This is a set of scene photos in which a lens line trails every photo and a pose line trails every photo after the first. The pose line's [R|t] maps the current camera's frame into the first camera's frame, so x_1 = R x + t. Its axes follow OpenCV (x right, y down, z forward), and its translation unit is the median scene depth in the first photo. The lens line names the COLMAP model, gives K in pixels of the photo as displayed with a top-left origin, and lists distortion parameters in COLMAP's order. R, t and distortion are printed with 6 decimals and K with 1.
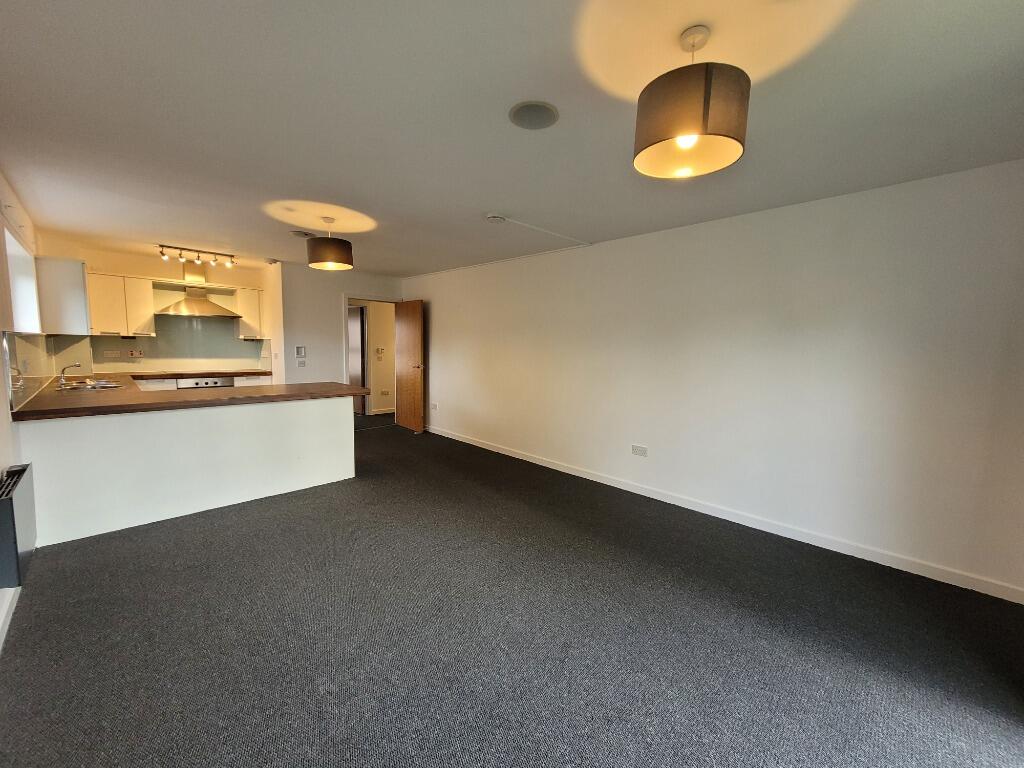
lens RADIAL K [[406.5, 0, 516.9], [0, 406.5, 382.6], [0, 0, 1]] dist [0.017595, -0.000097]
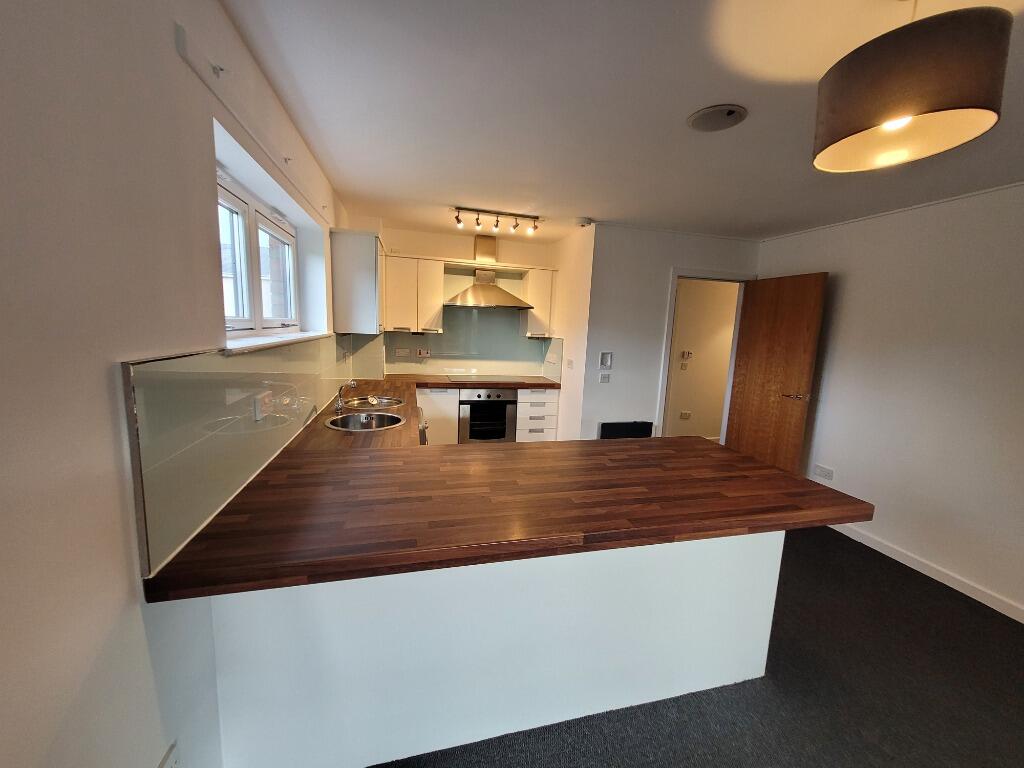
lens RADIAL K [[406.5, 0, 516.9], [0, 406.5, 382.6], [0, 0, 1]] dist [0.017595, -0.000097]
pose [[0.859833, 0.091483, -0.502312, -0.339108], [-0.075741, 0.995786, 0.051707, -0.066696], [0.504926, -0.006414, 0.863139, 0.381637]]
